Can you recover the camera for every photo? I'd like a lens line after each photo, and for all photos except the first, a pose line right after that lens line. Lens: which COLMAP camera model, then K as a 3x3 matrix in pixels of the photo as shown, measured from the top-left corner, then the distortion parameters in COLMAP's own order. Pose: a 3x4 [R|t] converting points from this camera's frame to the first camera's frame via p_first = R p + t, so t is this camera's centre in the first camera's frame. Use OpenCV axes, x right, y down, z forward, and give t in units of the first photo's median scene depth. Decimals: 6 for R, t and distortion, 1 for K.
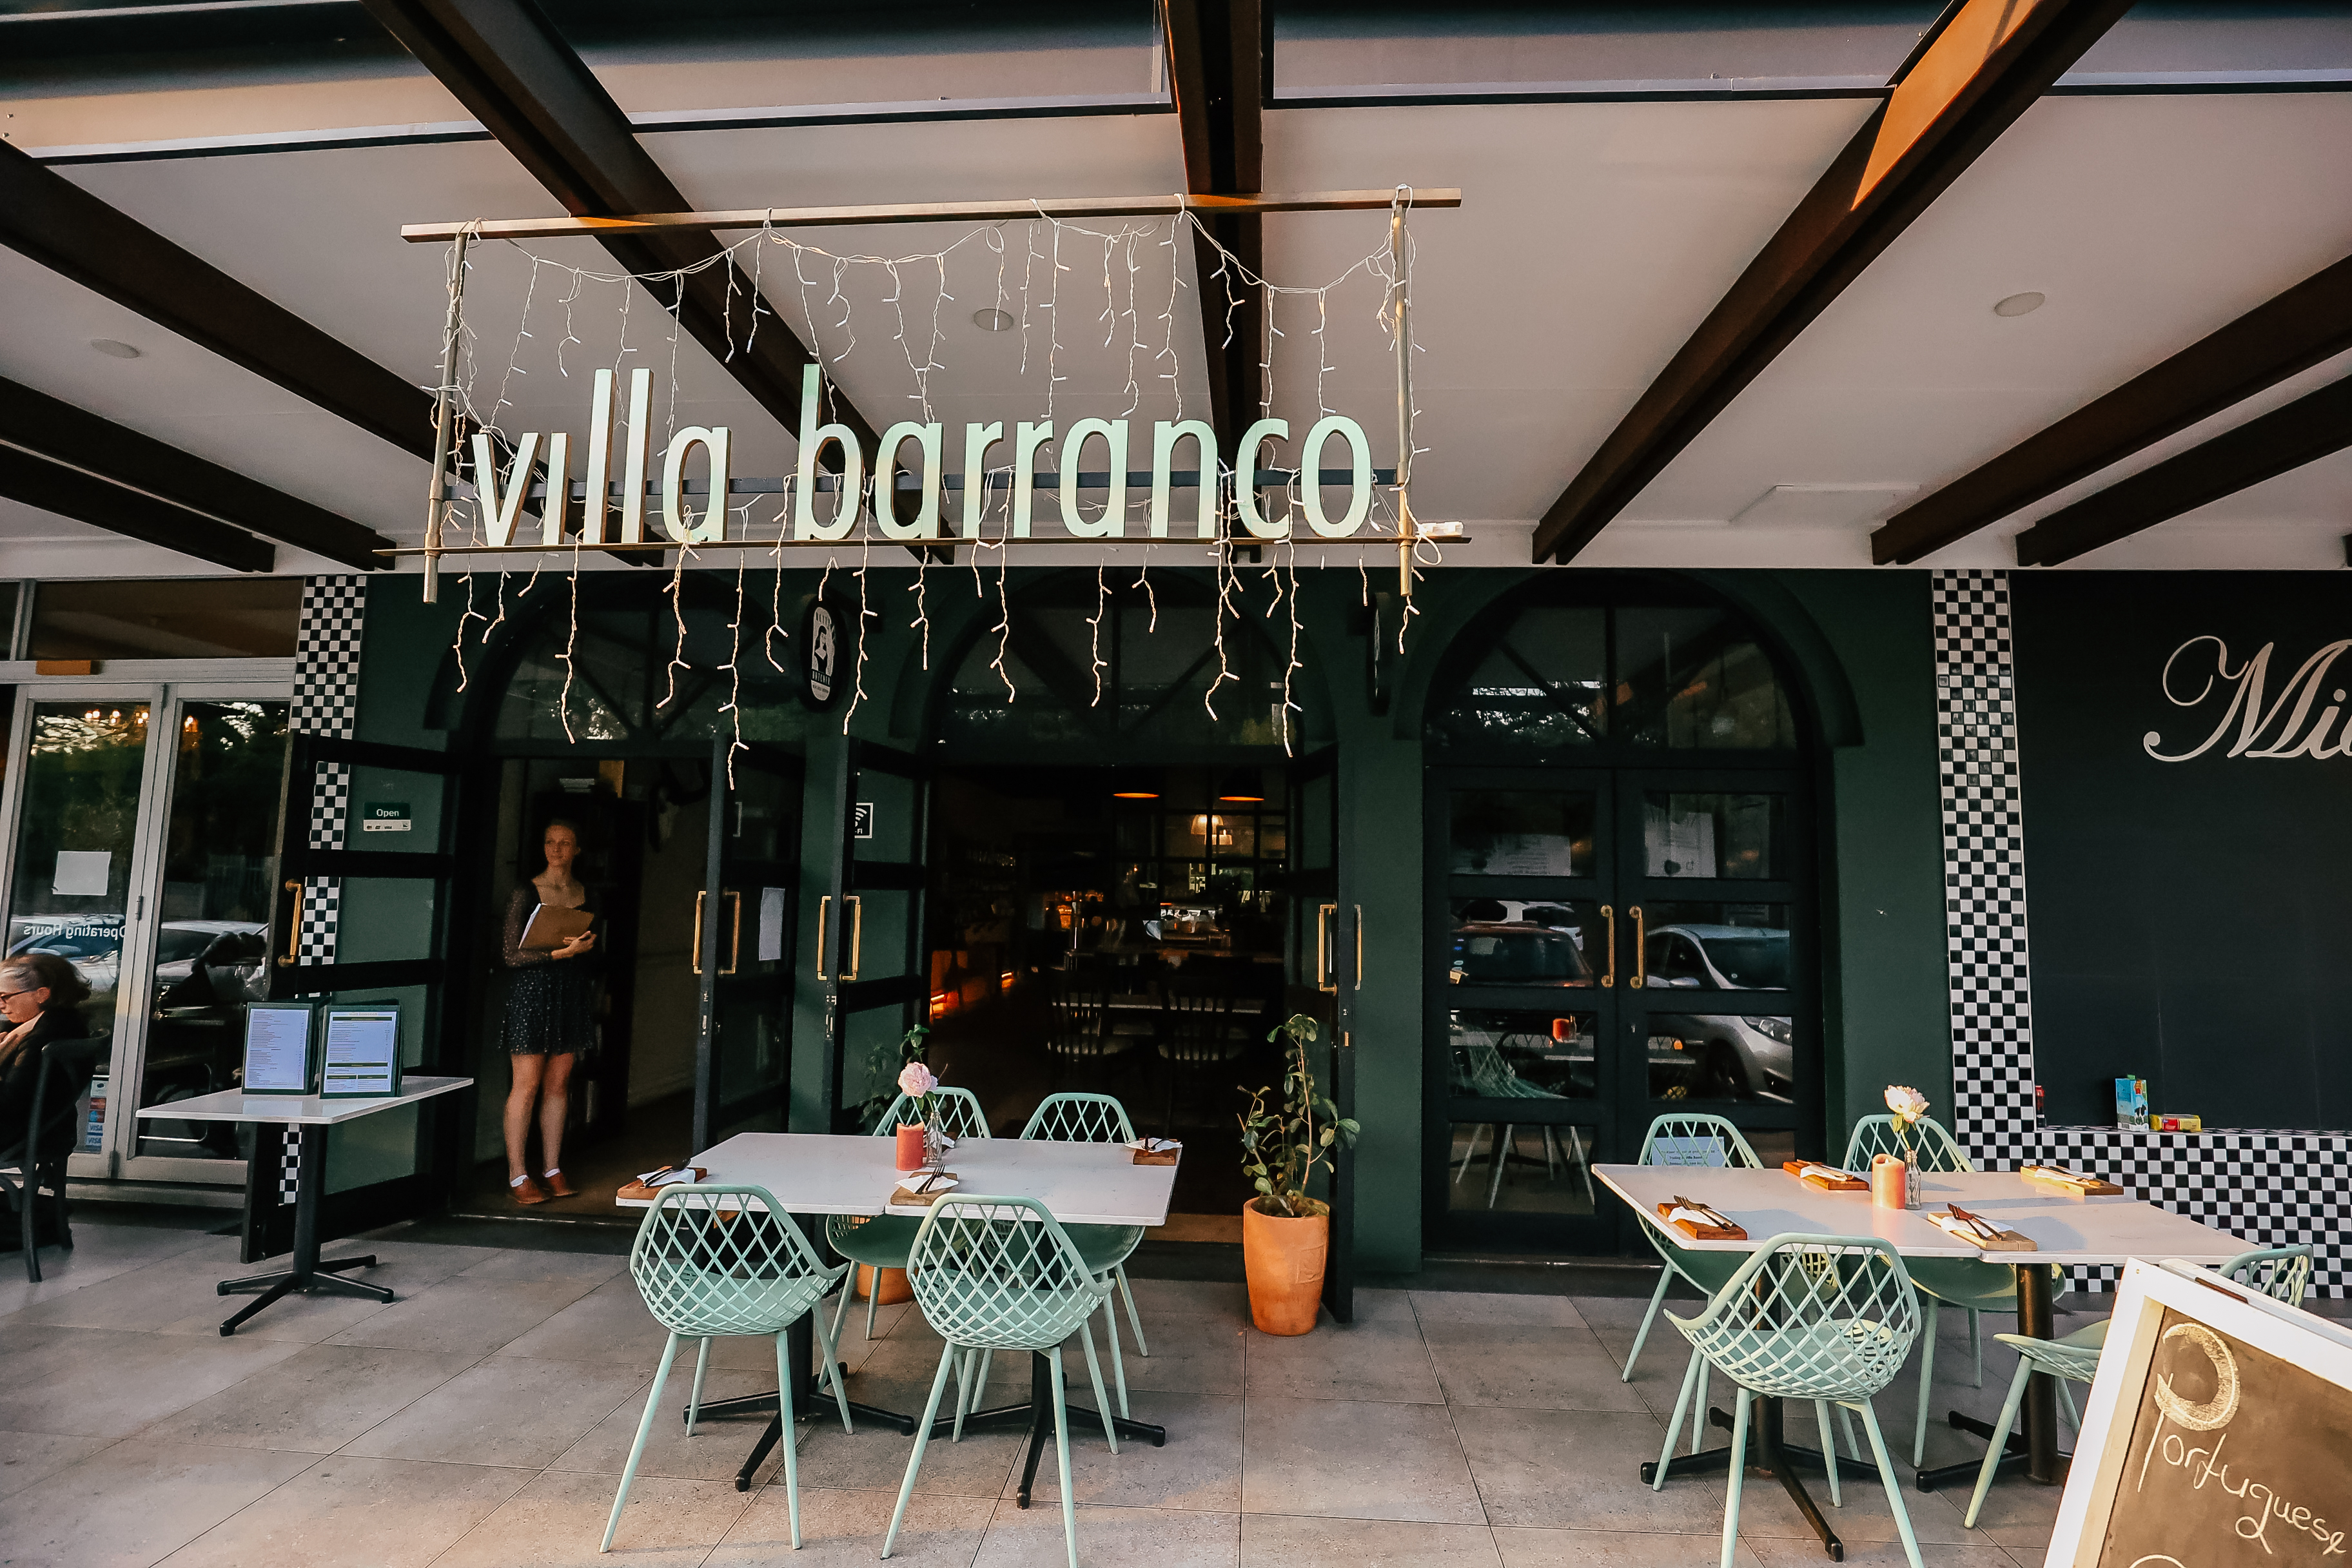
lens RADIAL K [[1093.6, 0, 1176.0], [0, 1093.6, 784.0], [0, 0, 1]] dist [-0.034776, 0.007380]
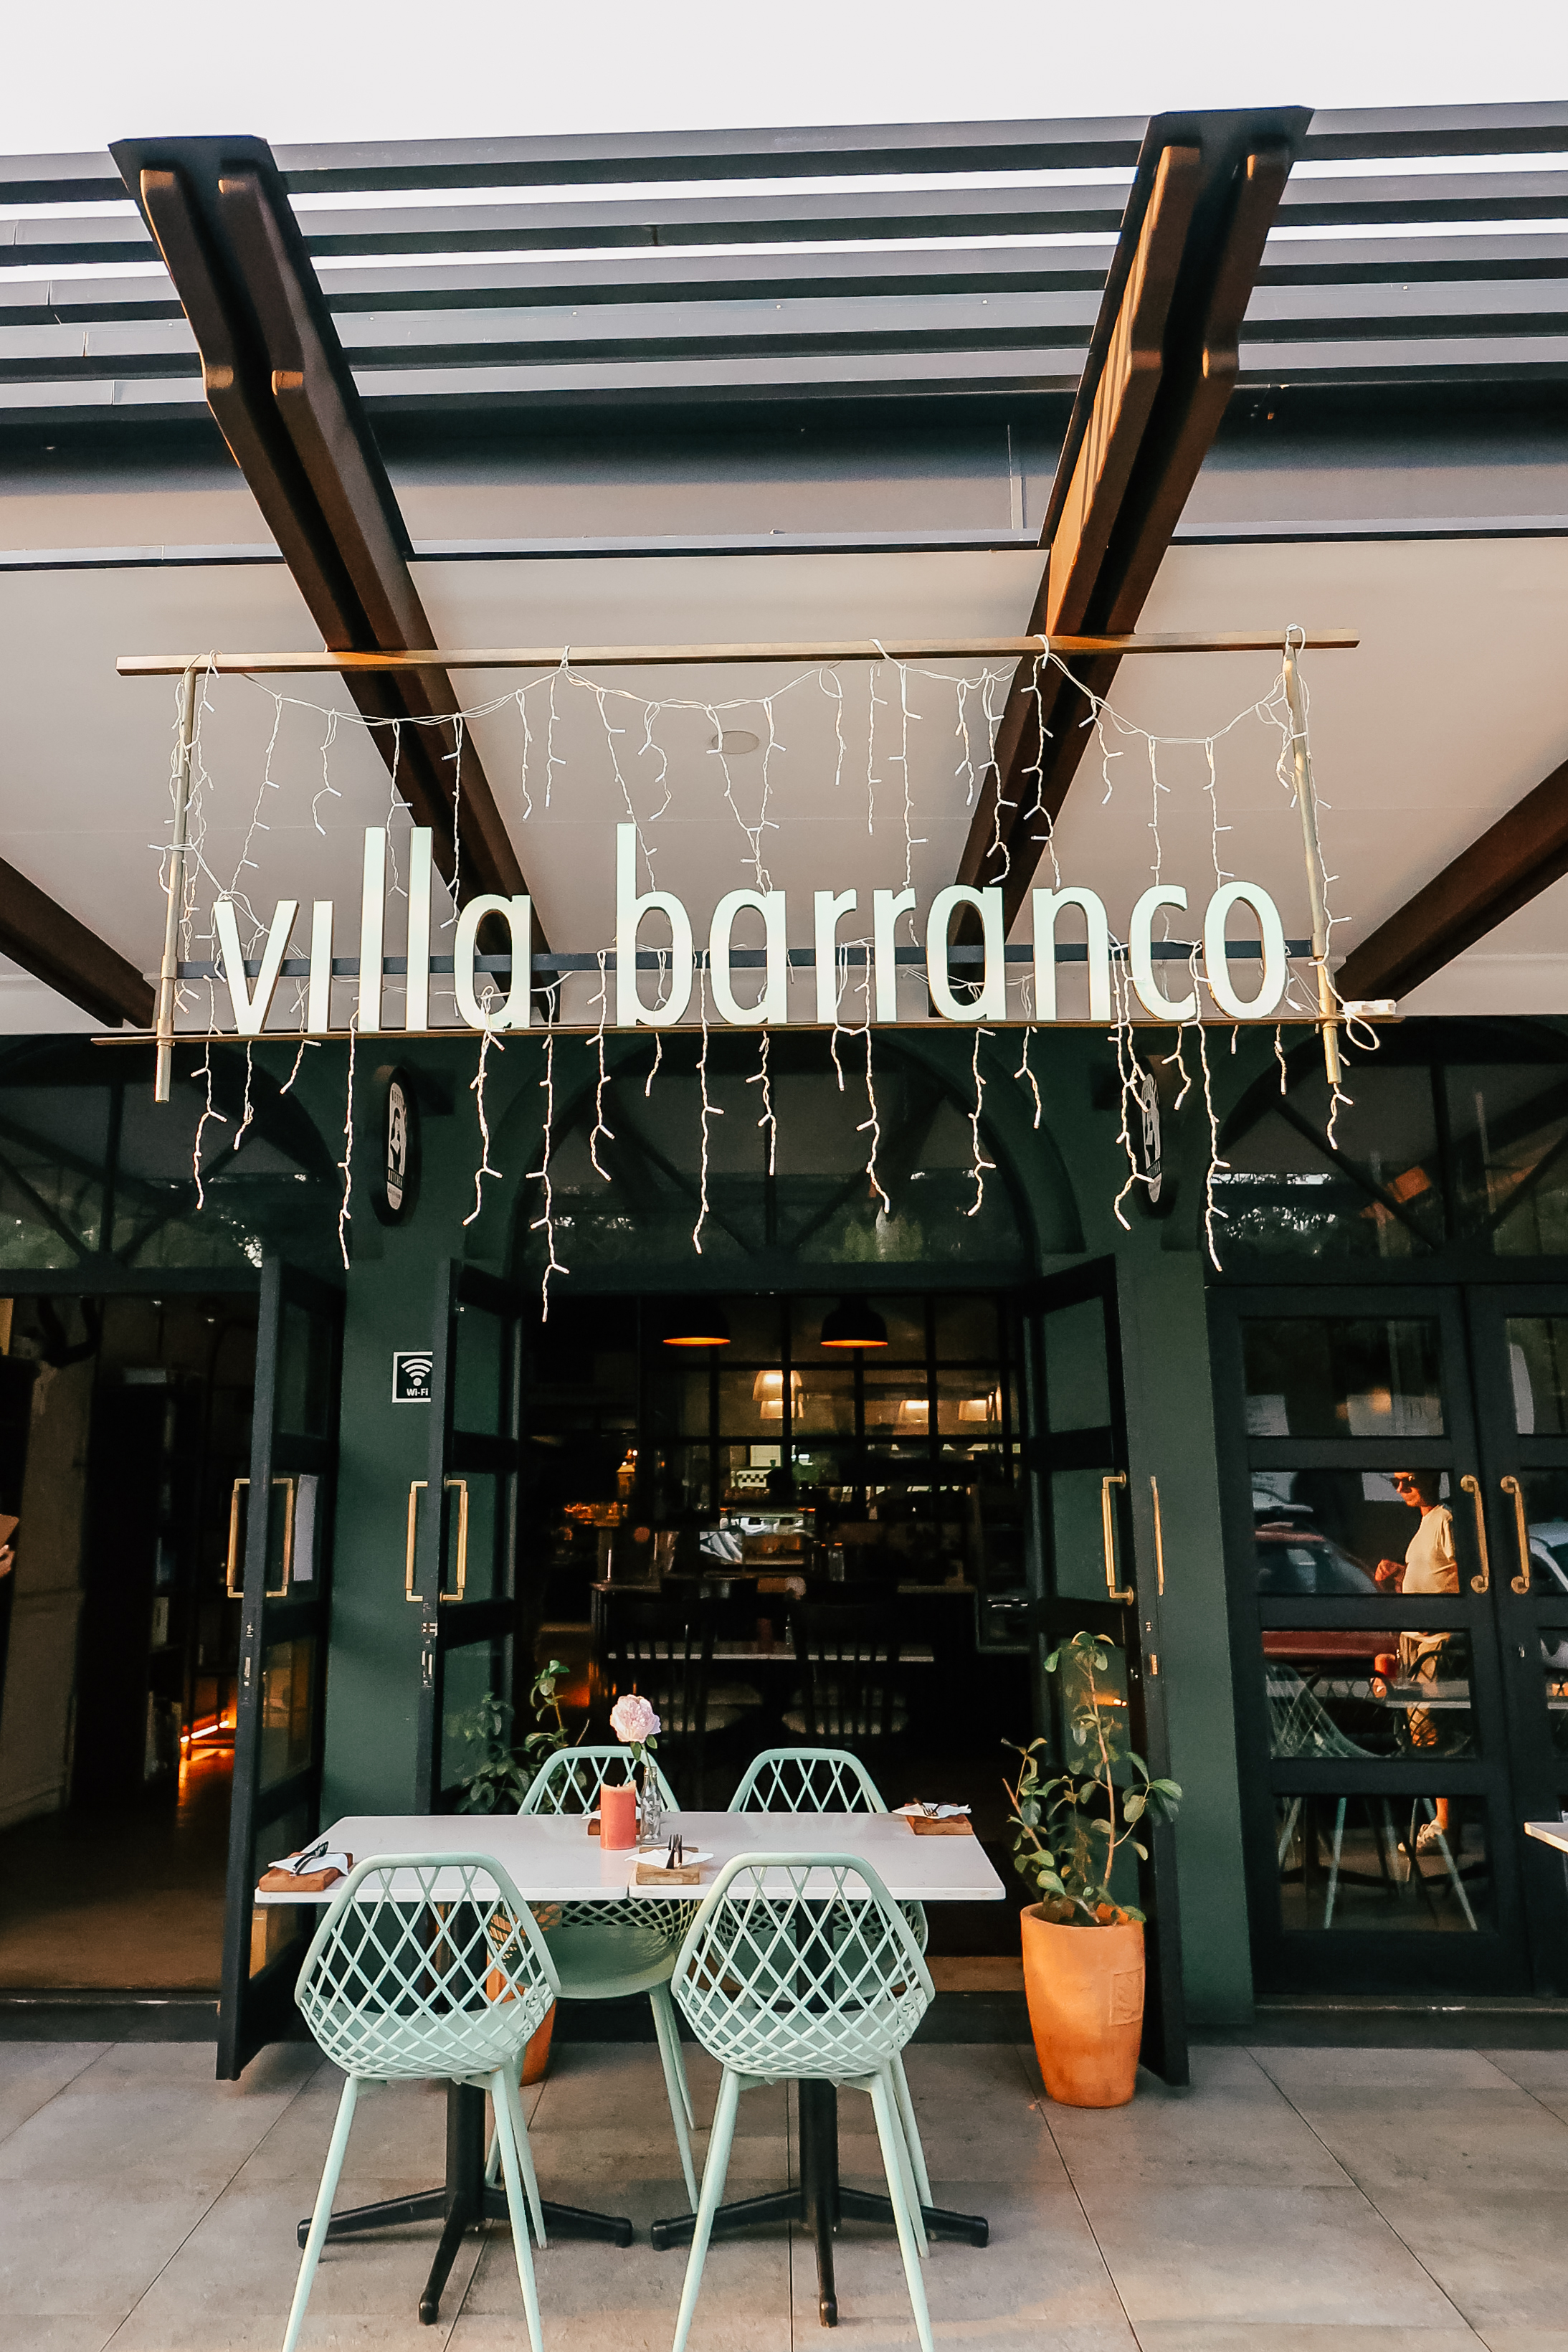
lens RADIAL K [[1636.3, 0, 783.4], [0, 1636.3, 1085.8], [0, 0, 1]] dist [-0.008829, 0.013379]
pose [[0.999270, -0.013122, 0.035891, -0.152379], [0.018160, 0.989428, -0.143884, 0.005356], [-0.033624, 0.144431, 0.988943, -0.153090]]
